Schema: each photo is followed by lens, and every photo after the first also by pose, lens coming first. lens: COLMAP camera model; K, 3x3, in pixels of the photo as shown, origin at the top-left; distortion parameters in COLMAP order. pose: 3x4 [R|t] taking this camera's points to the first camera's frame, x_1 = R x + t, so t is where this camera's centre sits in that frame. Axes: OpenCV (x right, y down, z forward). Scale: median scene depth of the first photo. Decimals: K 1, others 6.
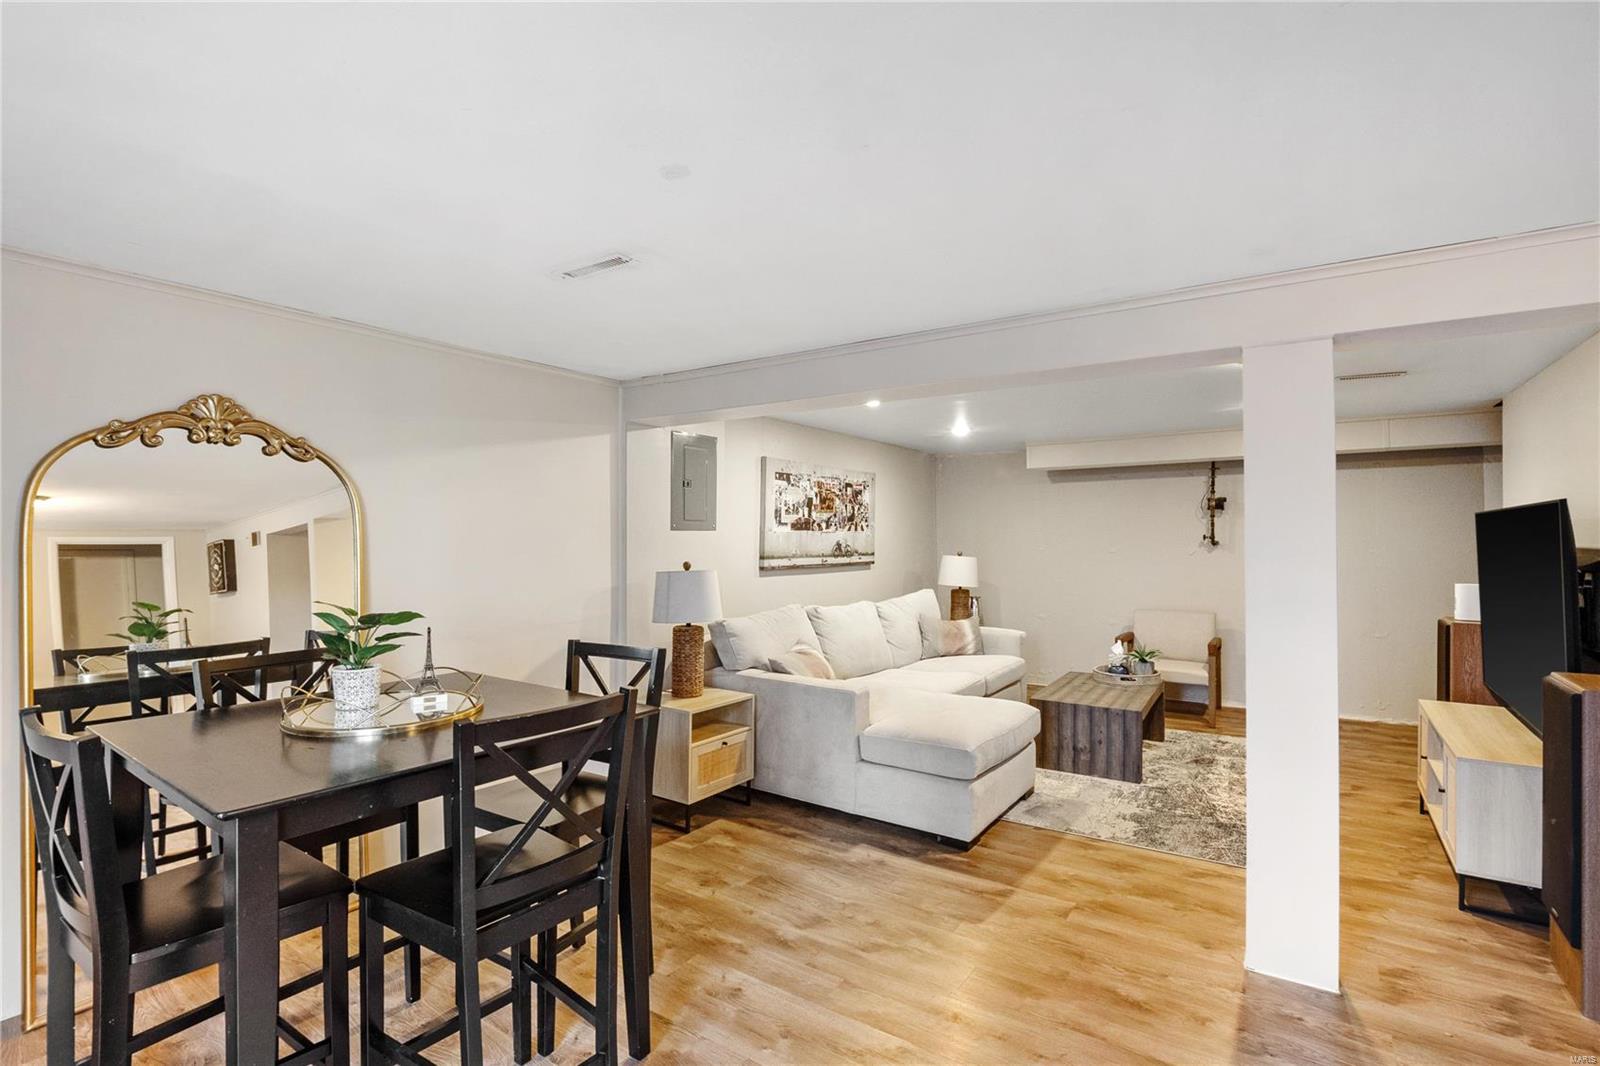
lens RADIAL K [[747.8, 0, 795.6], [0, 747.8, 526.2], [0, 0, 1]] dist [-0.011224, -0.002864]
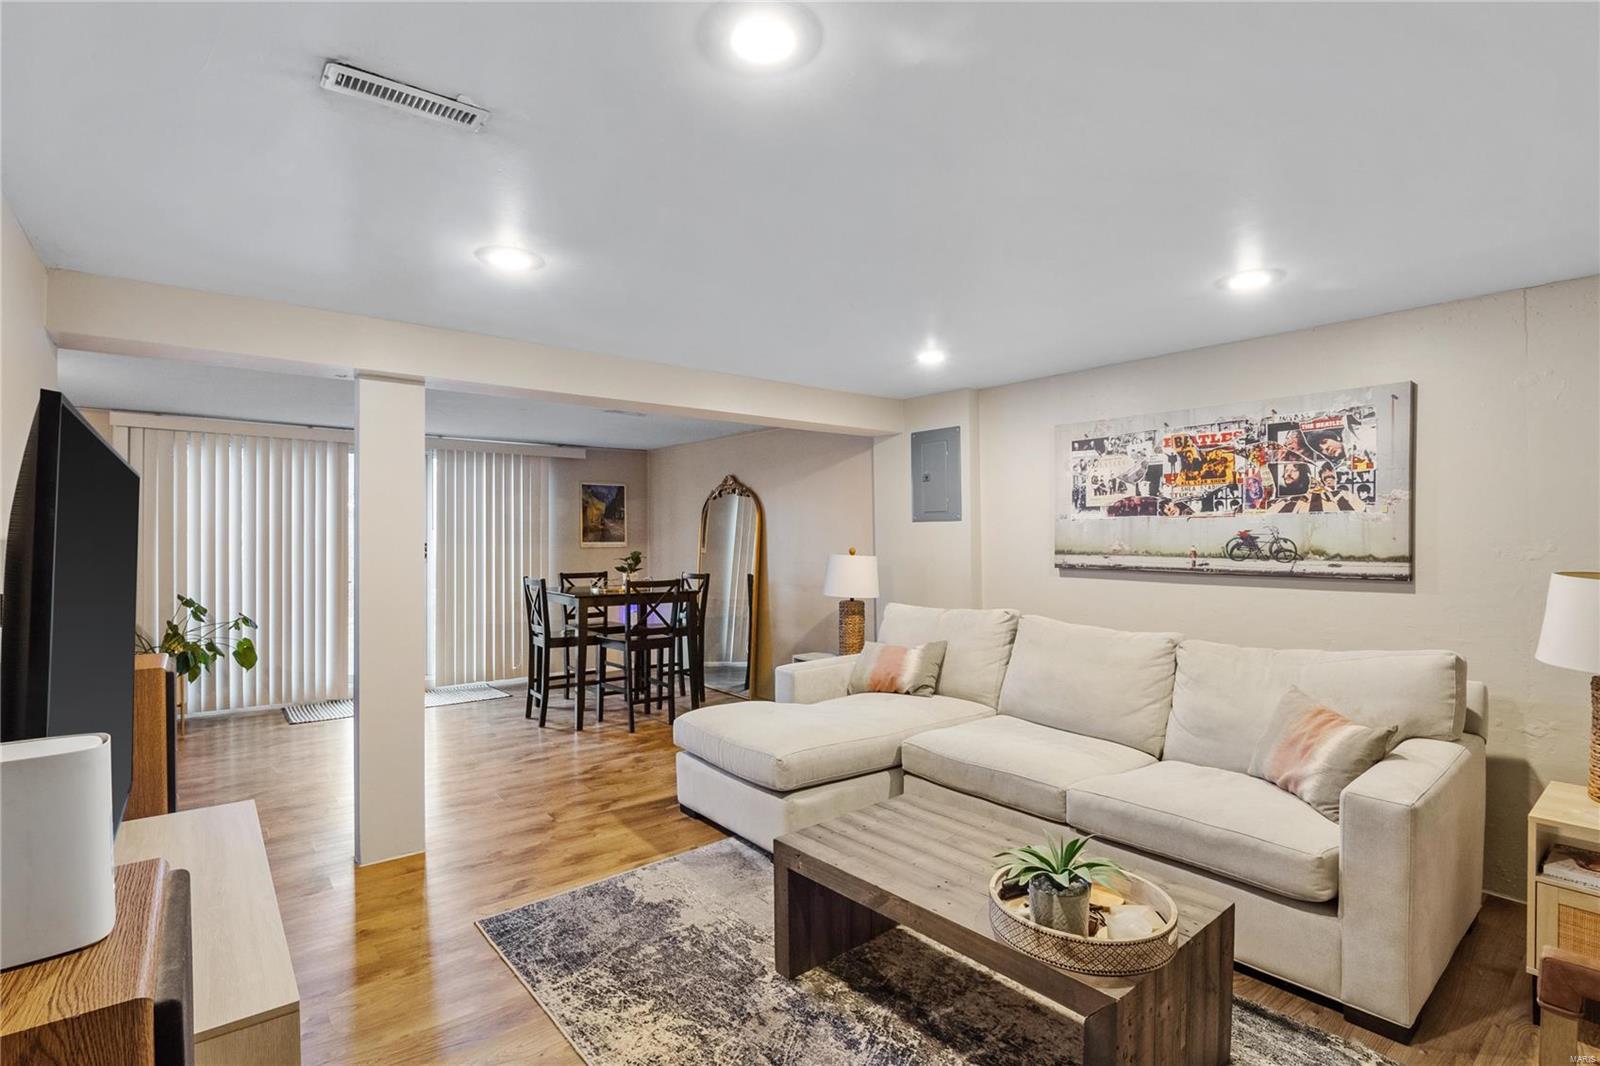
lens RADIAL K [[747.8, 0, 797.1], [0, 747.8, 540.3], [0, 0, 1]] dist [-0.011224, -0.002864]
pose [[-0.281709, 0.005849, -0.959482, 0.759208], [0.015411, 0.999880, 0.001570, 0.022612], [0.959376, -0.014344, -0.281765, 0.908300]]
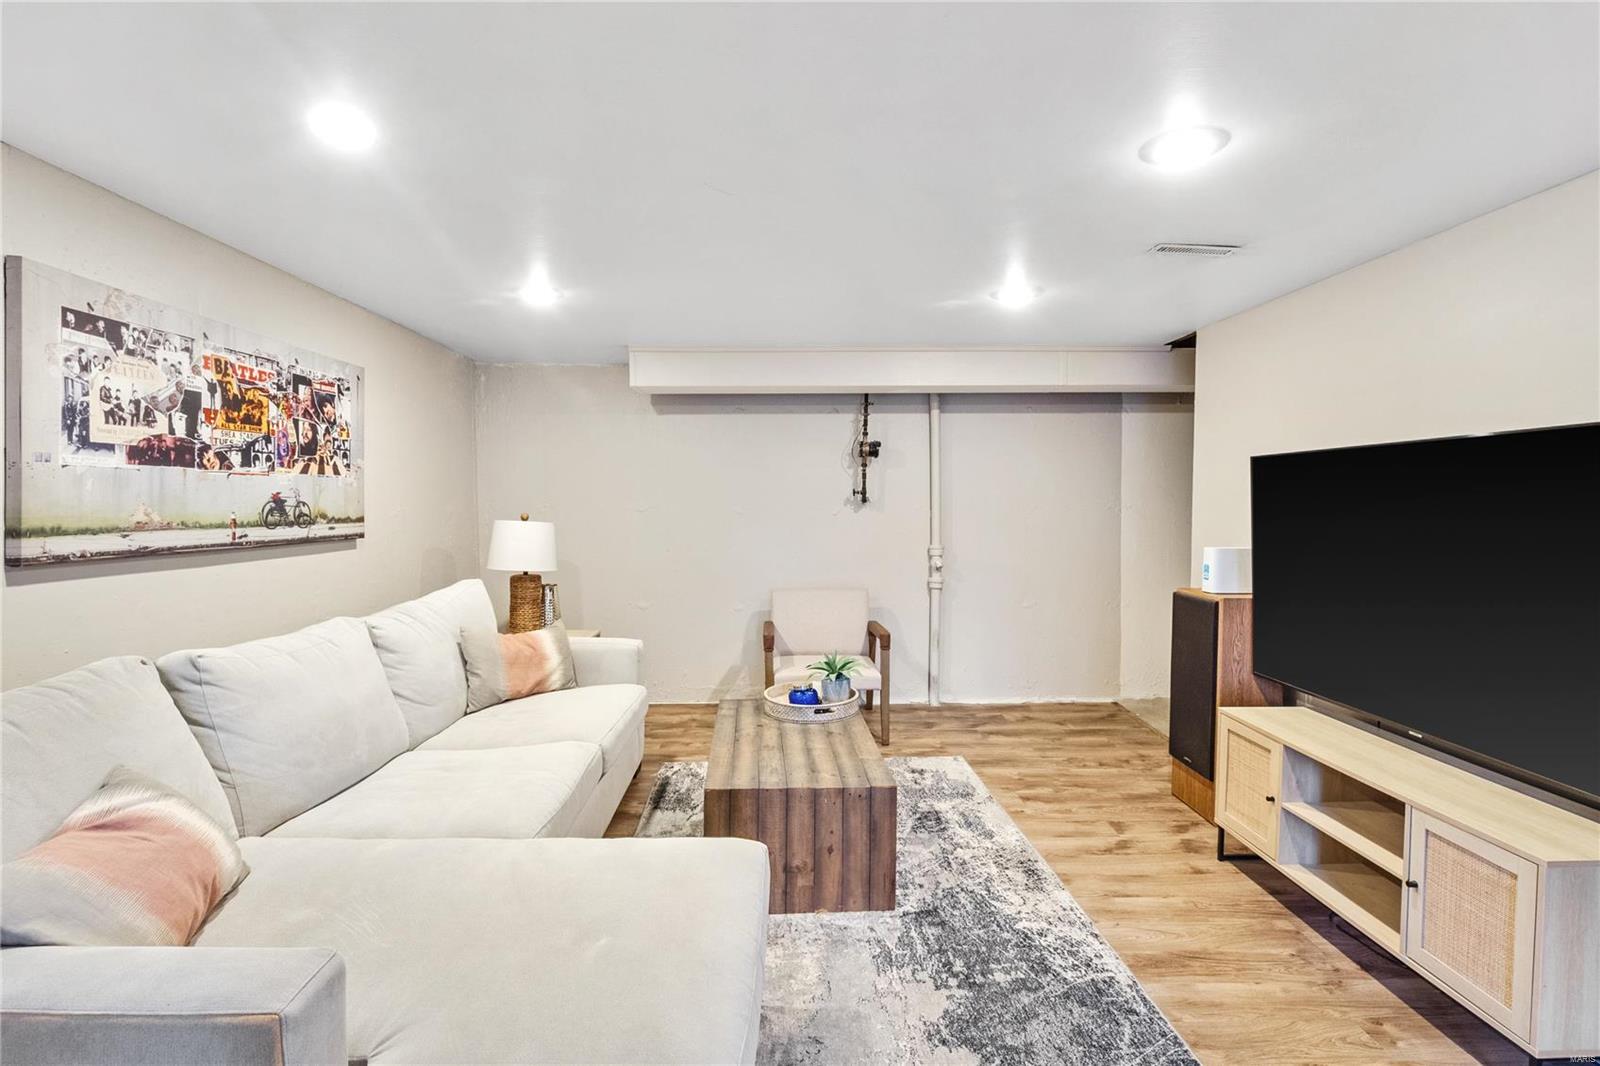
lens RADIAL K [[747.8, 0, 801.1], [0, 747.8, 524.6], [0, 0, 1]] dist [-0.011224, -0.002864]
pose [[0.807941, -0.017027, 0.589017, 0.052095], [-0.010068, 0.999038, 0.042691, 0.017620], [-0.589177, -0.040422, 0.806992, 0.454496]]
